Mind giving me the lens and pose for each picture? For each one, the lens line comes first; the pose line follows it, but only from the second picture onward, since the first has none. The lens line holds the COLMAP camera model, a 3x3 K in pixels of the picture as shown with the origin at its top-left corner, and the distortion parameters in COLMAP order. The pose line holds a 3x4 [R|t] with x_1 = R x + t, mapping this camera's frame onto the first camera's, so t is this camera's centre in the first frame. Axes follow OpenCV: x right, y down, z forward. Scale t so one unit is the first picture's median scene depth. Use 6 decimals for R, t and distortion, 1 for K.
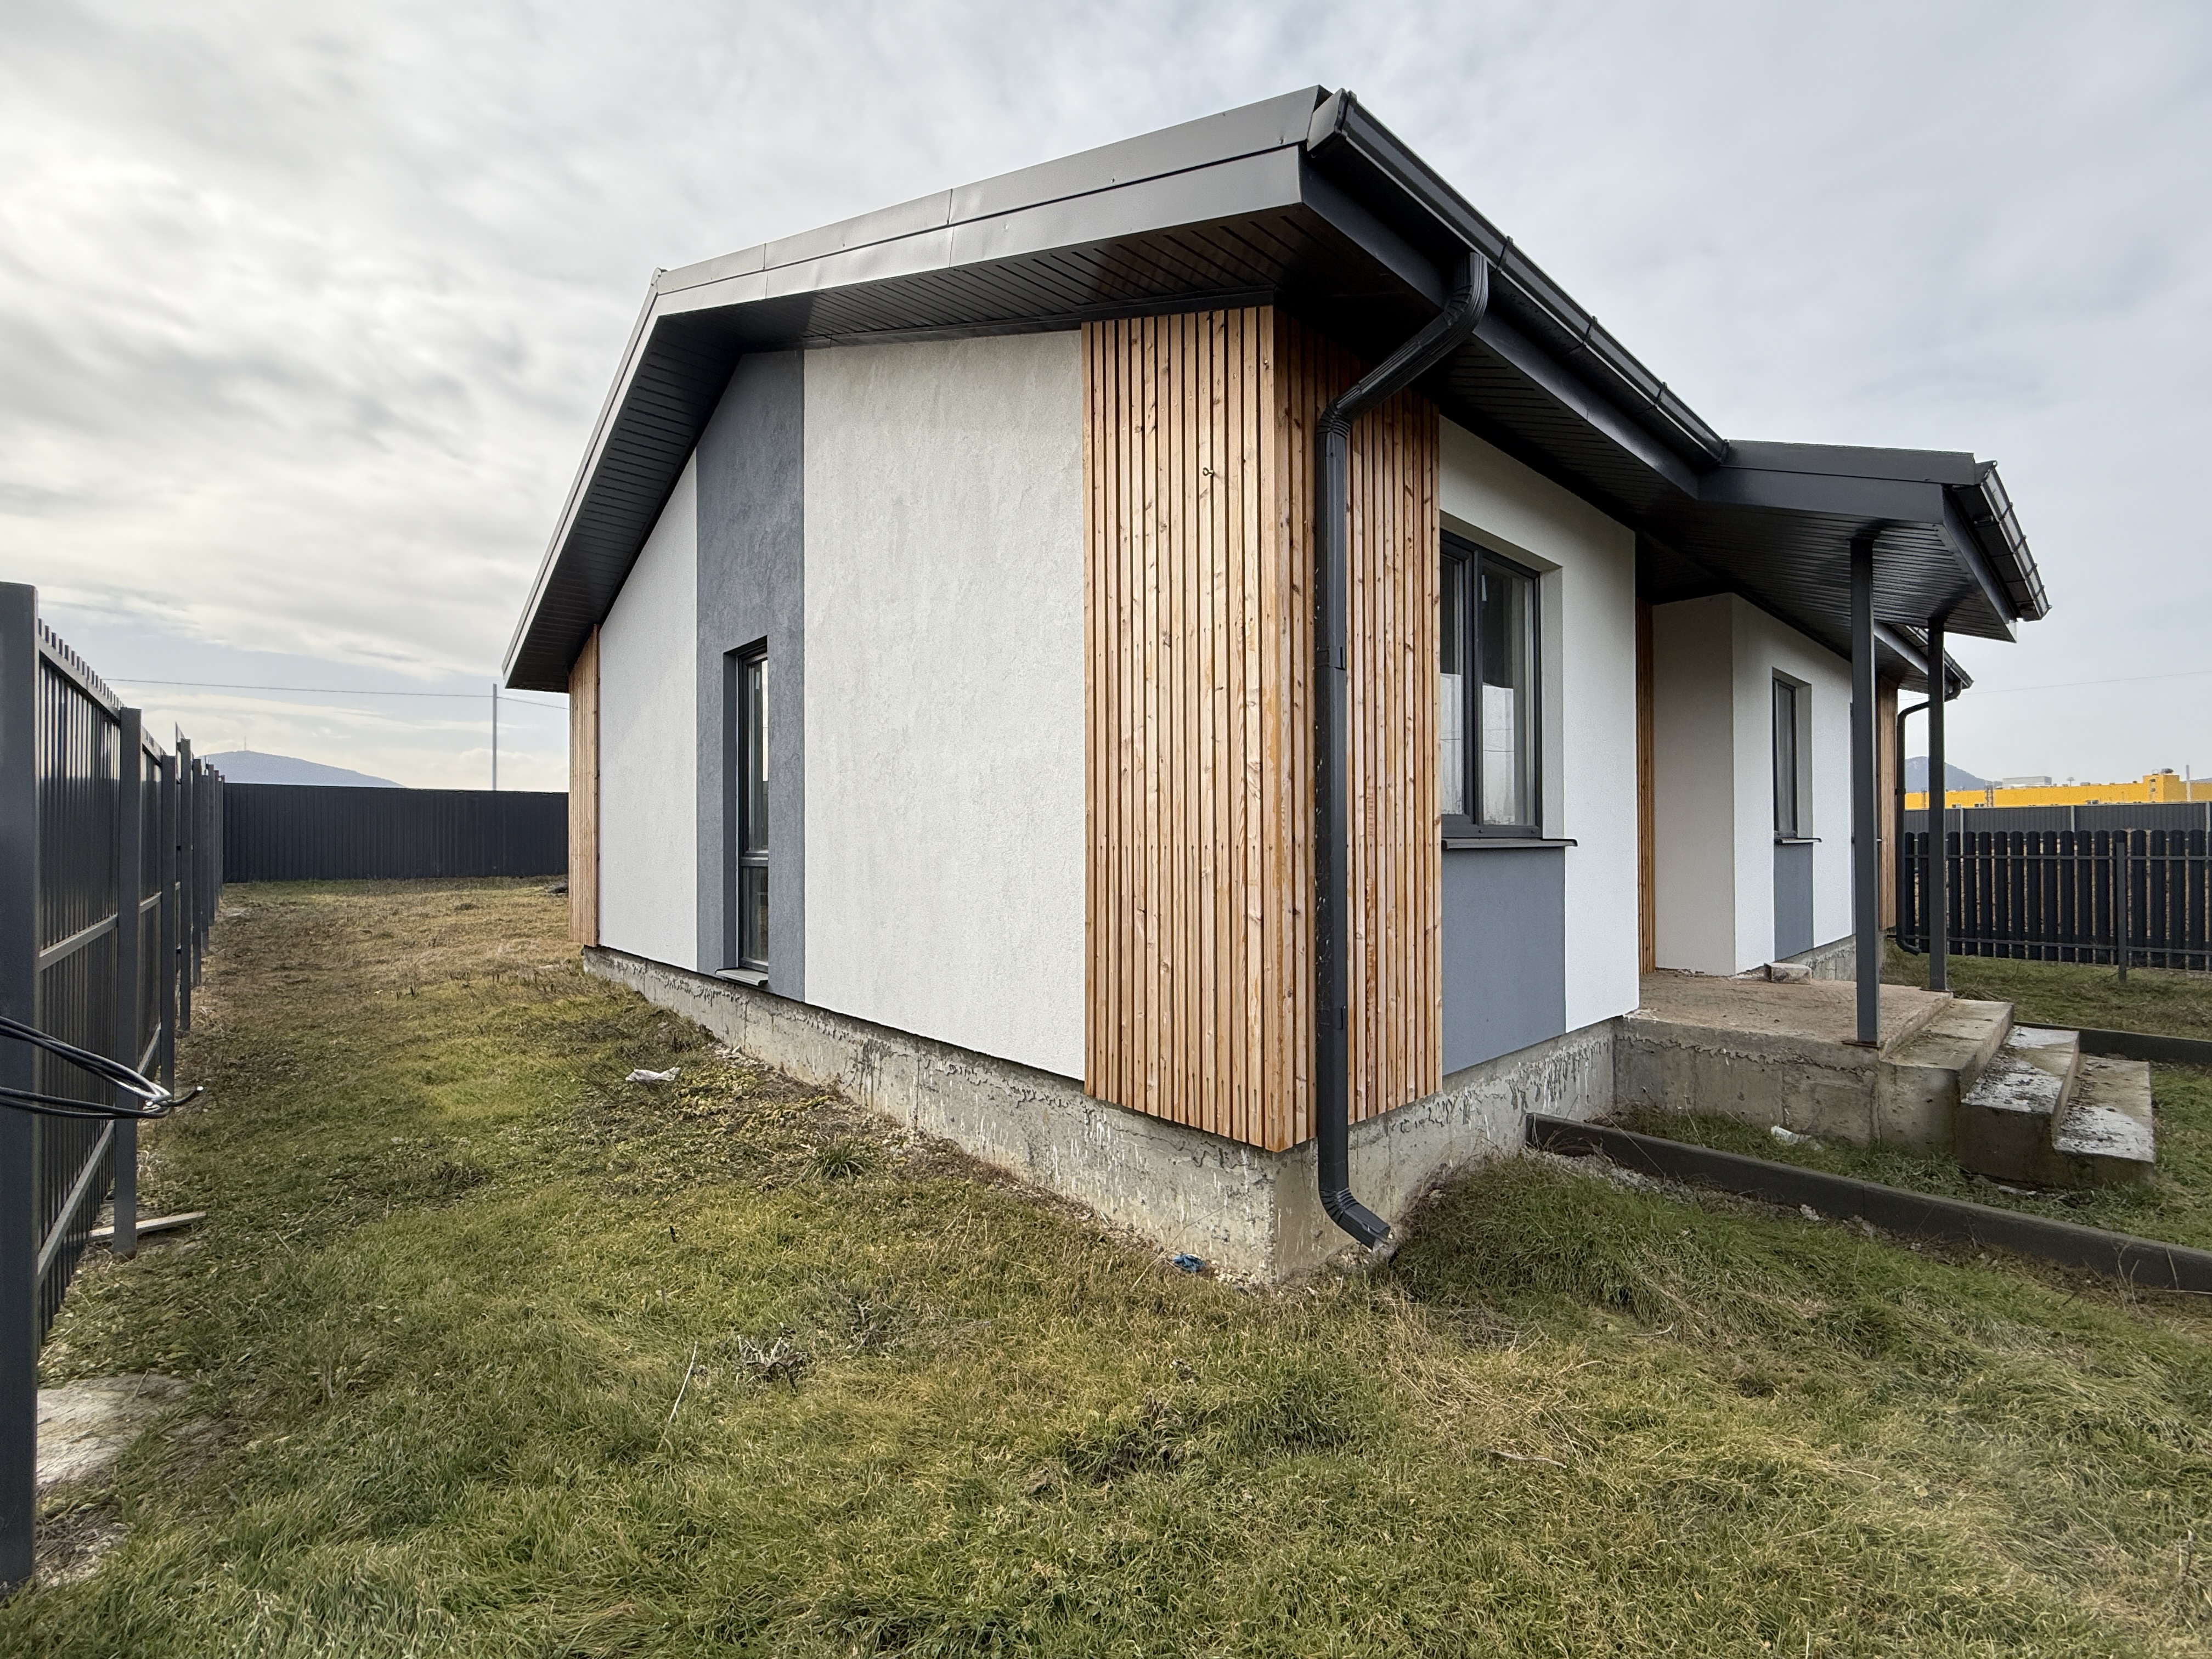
lens RADIAL K [[964.2, 0, 1164.3], [0, 964.2, 827.7], [0, 0, 1]] dist [0.003130, -0.000131]
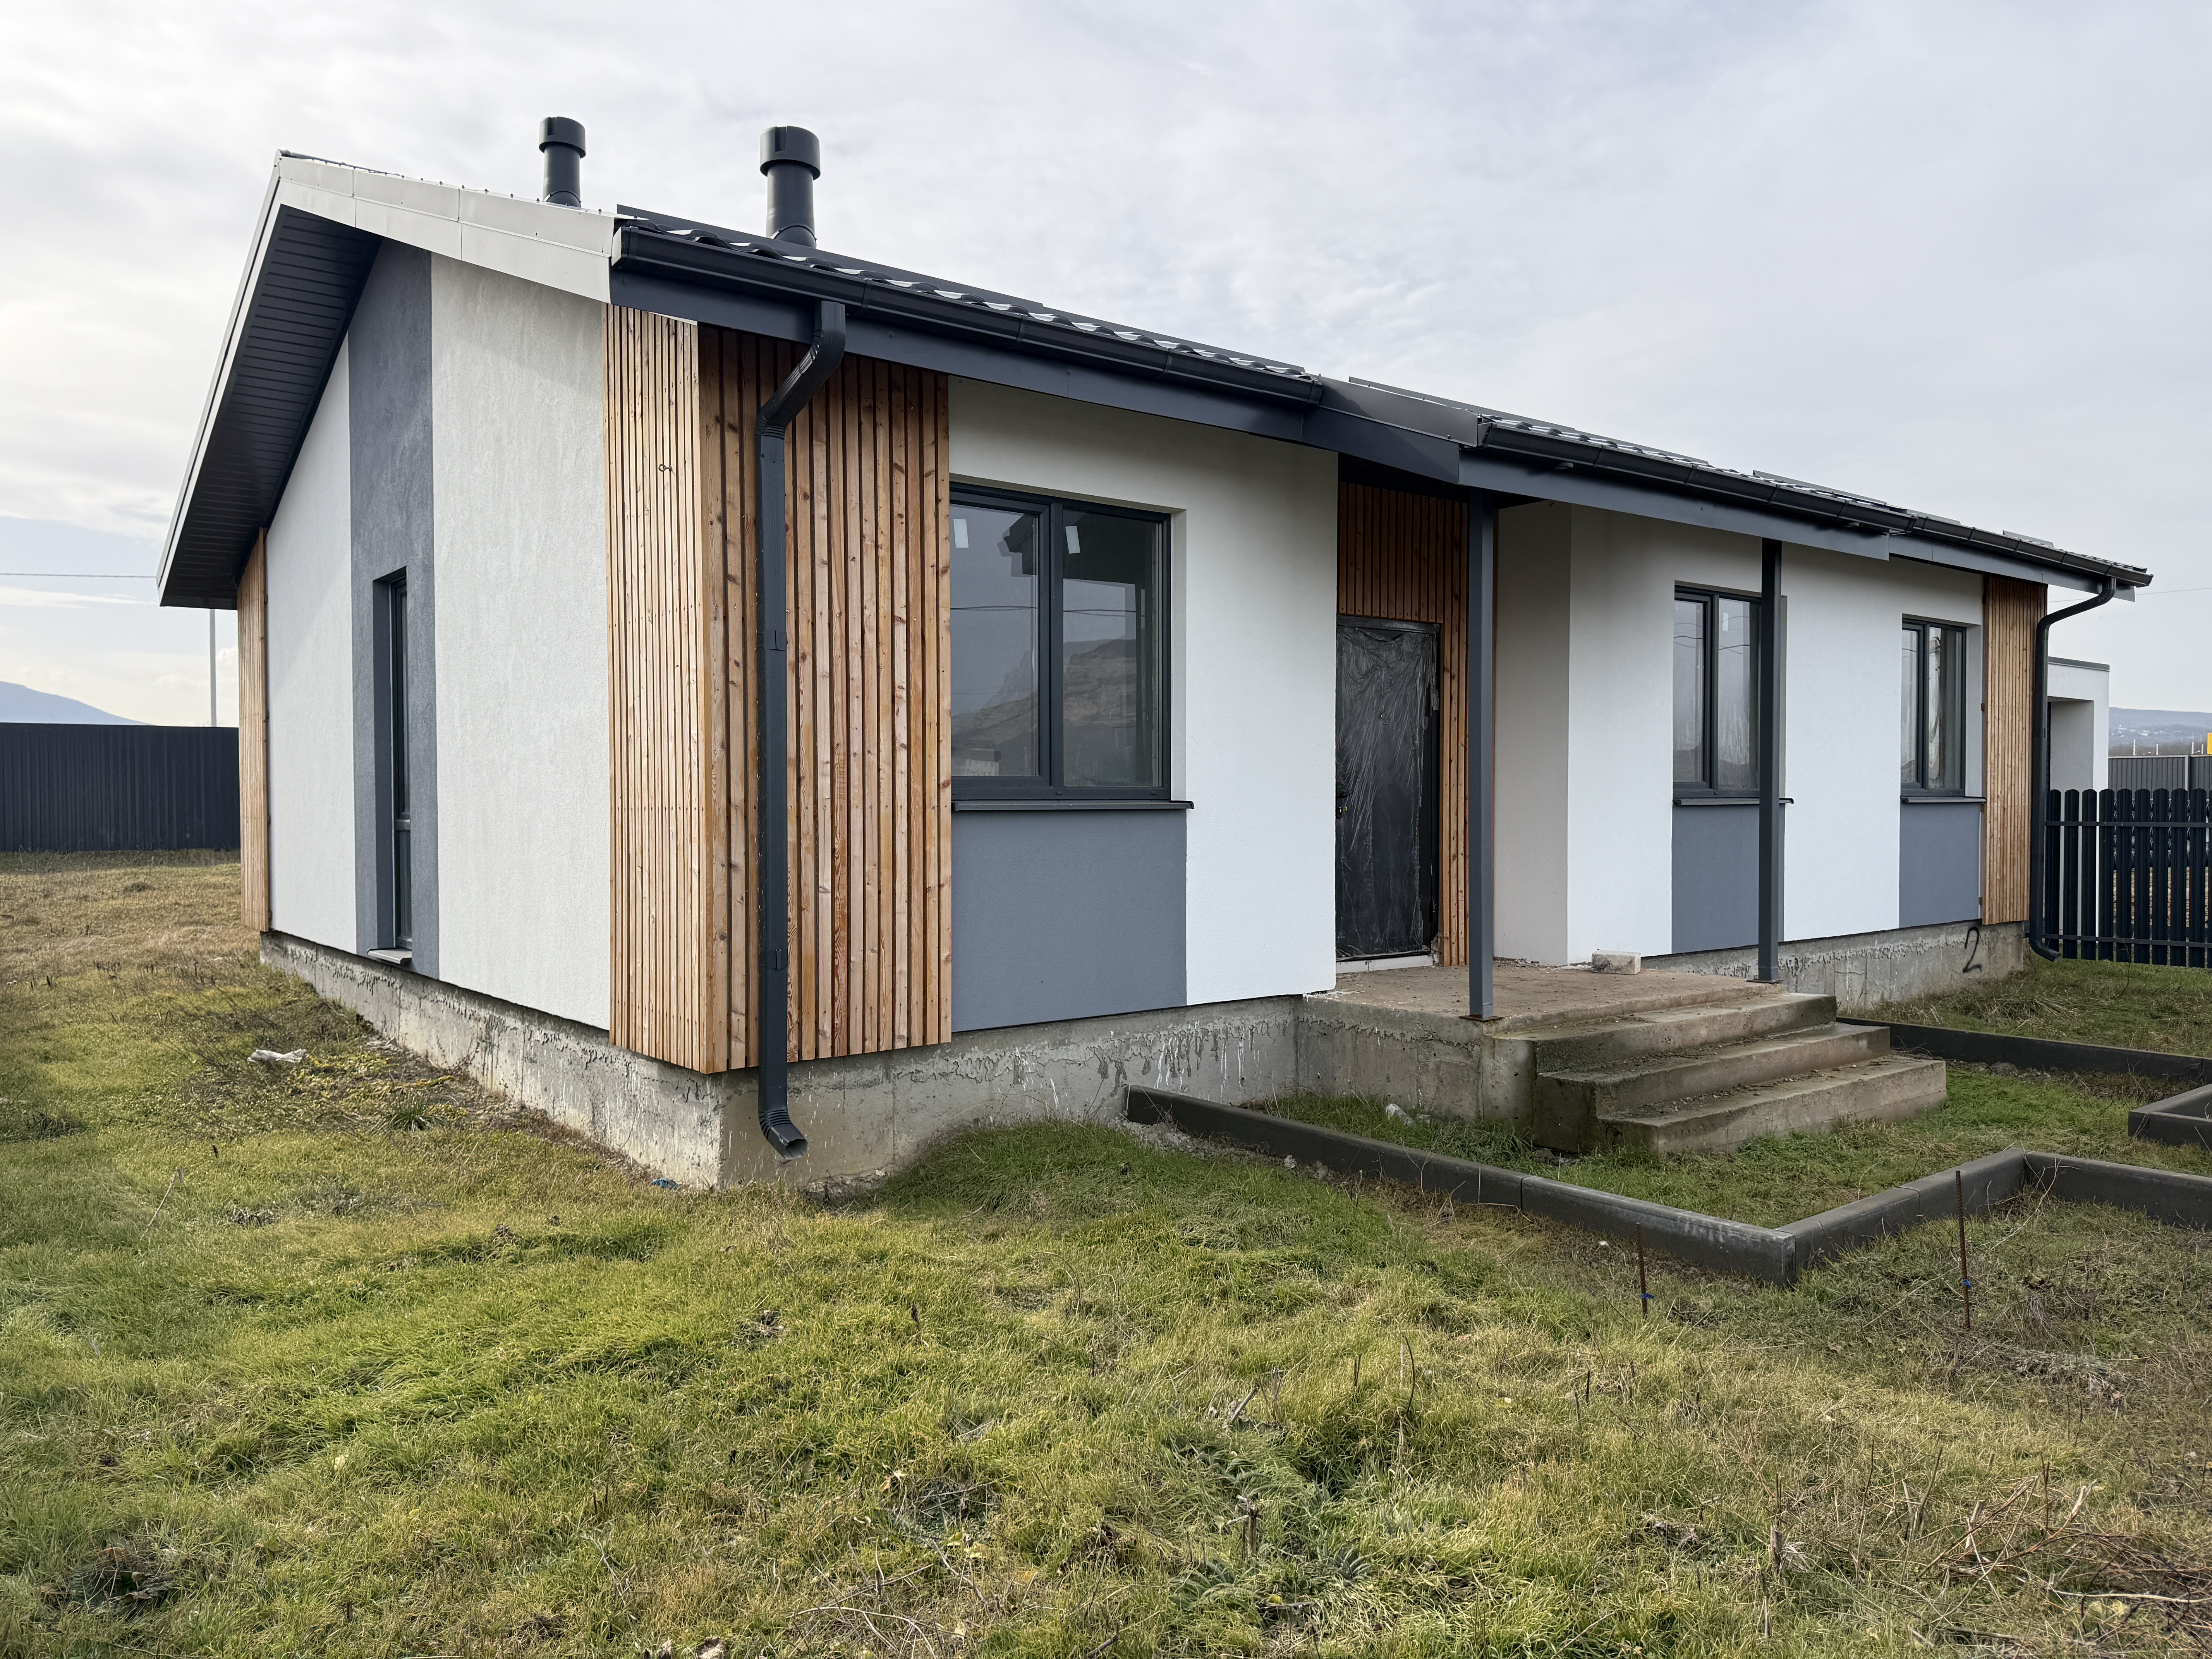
lens RADIAL K [[1576.0, 0, 1194.6], [0, 1576.0, 823.0], [0, 0, 1]] dist [0.069911, -0.082221]
pose [[0.997904, 0.002772, -0.064658, 0.521914], [-0.000884, 0.999573, 0.029211, -0.011688], [0.064711, -0.029093, 0.997480, -0.535520]]
